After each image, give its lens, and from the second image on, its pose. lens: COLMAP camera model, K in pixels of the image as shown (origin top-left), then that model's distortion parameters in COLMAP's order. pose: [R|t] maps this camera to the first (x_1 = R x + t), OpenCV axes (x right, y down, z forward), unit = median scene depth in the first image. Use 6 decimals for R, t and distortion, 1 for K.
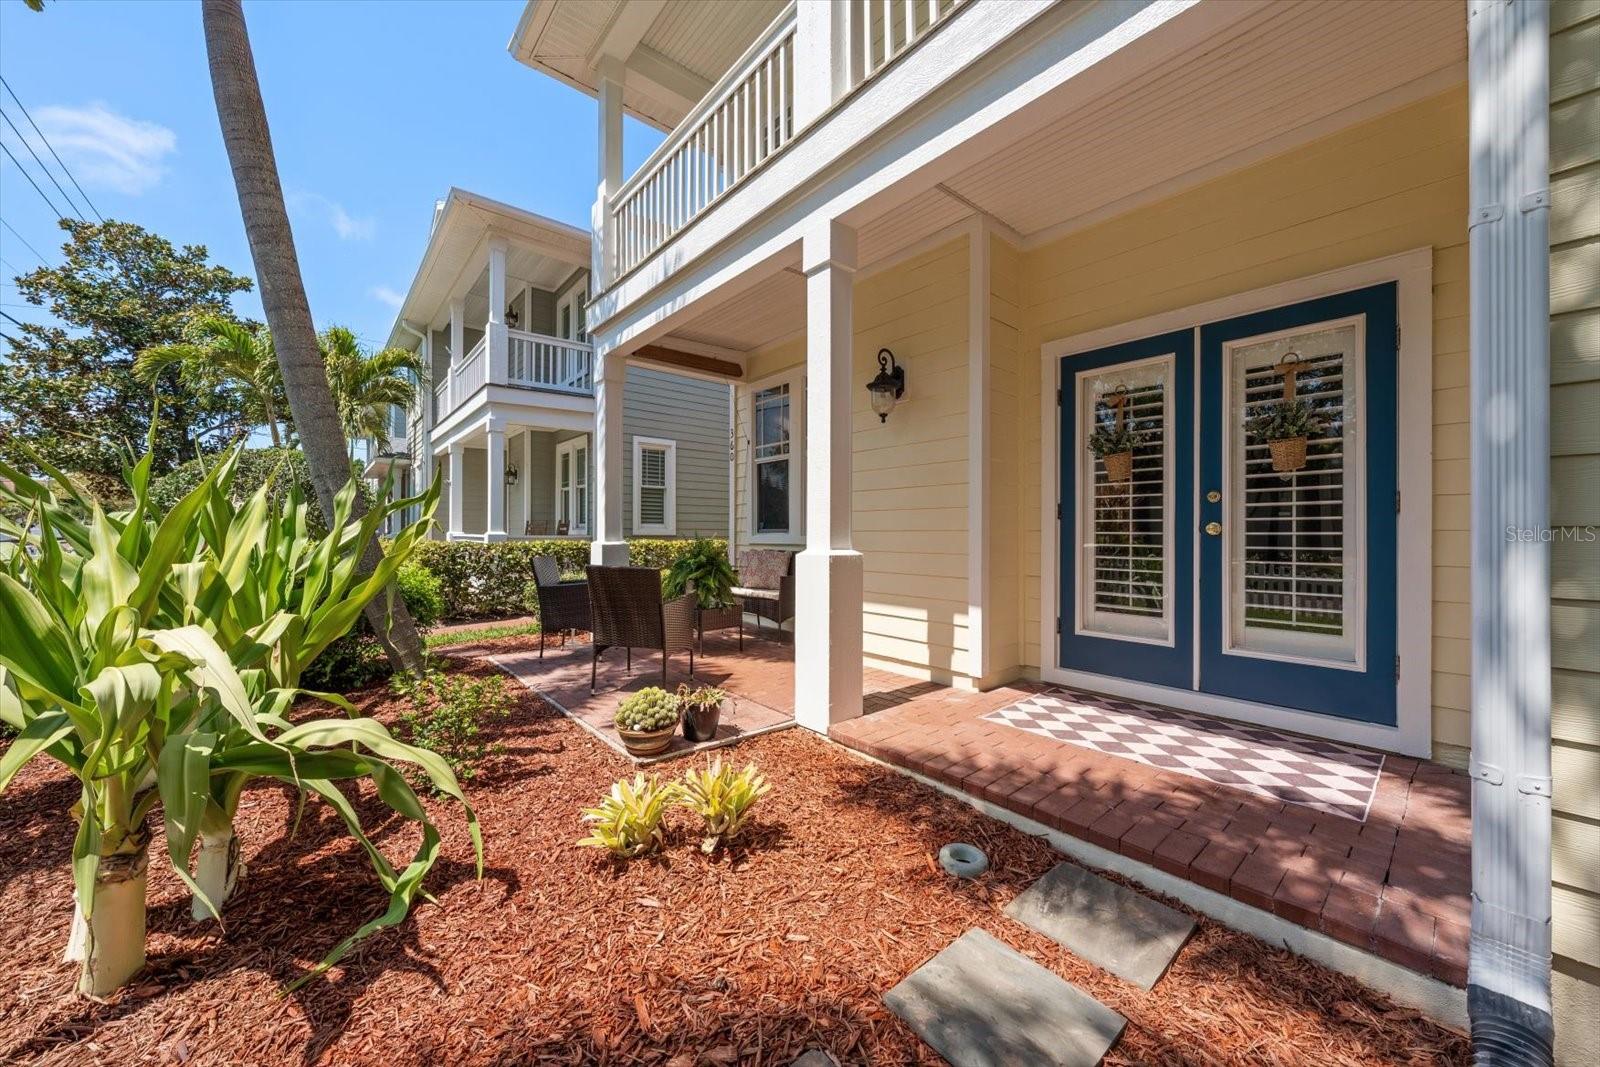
lens RADIAL K [[576.2, 0, 800.5], [0, 576.2, 528.1], [0, 0, 1]] dist [-0.006181, 0.000023]
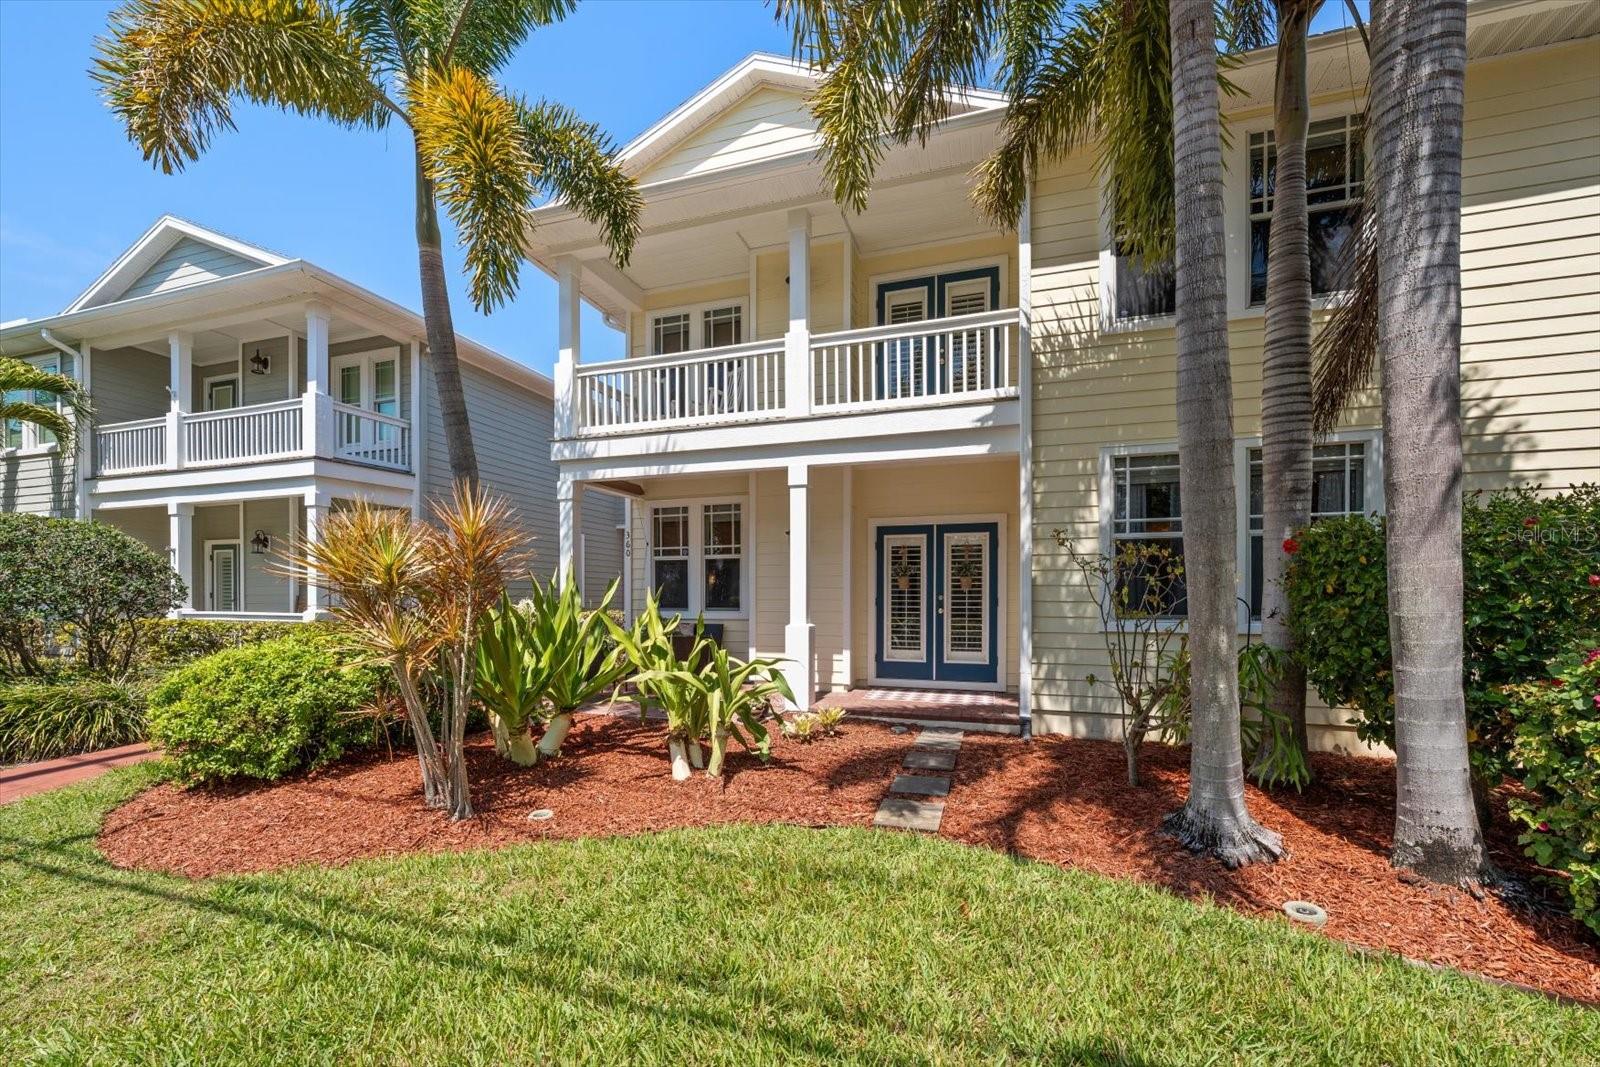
lens RADIAL K [[634.6, 0, 795.0], [0, 634.6, 596.3], [0, 0, 1]] dist [-0.000643, 0.000125]
pose [[0.853125, -0.002453, 0.521700, -1.152319], [-0.002136, 0.999964, 0.008195, -0.078514], [-0.521701, -0.008106, 0.853090, -0.916546]]
